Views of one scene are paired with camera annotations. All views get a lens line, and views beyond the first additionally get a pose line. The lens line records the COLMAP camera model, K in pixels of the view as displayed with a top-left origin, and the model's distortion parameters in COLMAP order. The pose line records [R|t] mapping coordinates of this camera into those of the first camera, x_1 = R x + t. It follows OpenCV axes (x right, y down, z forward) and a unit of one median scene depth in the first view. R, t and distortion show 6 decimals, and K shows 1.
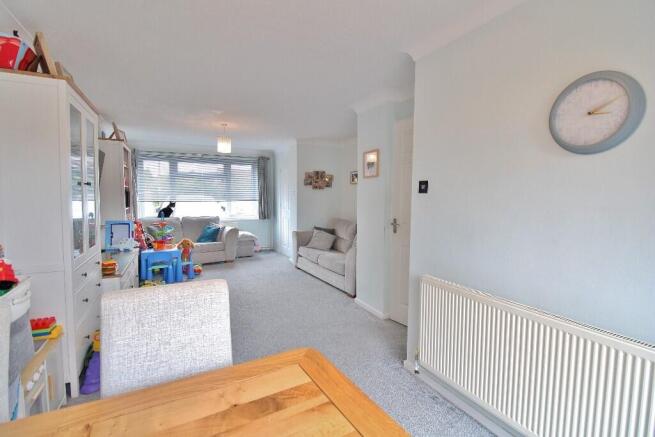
lens RADIAL K [[305.6, 0, 327.9], [0, 305.6, 218.5], [0, 0, 1]] dist [-0.002894, -0.007067]
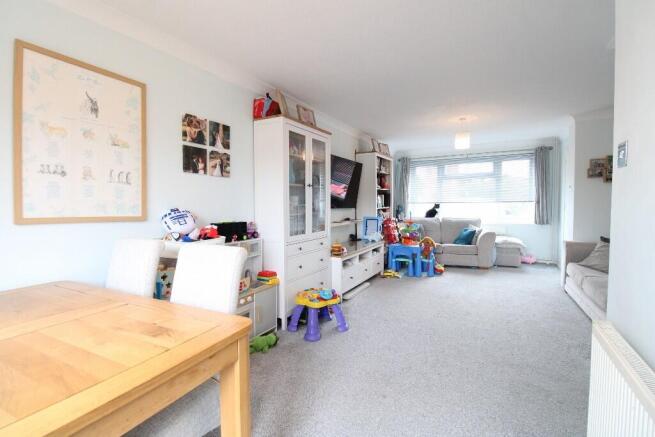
lens RADIAL K [[305.6, 0, 329.2], [0, 305.6, 219.2], [0, 0, 1]] dist [-0.002894, -0.007067]
pose [[0.564322, 0.033846, -0.824861, 0.161009], [-0.047540, 0.998834, 0.008461, 0.009212], [0.824185, 0.034439, 0.565273, 0.104575]]
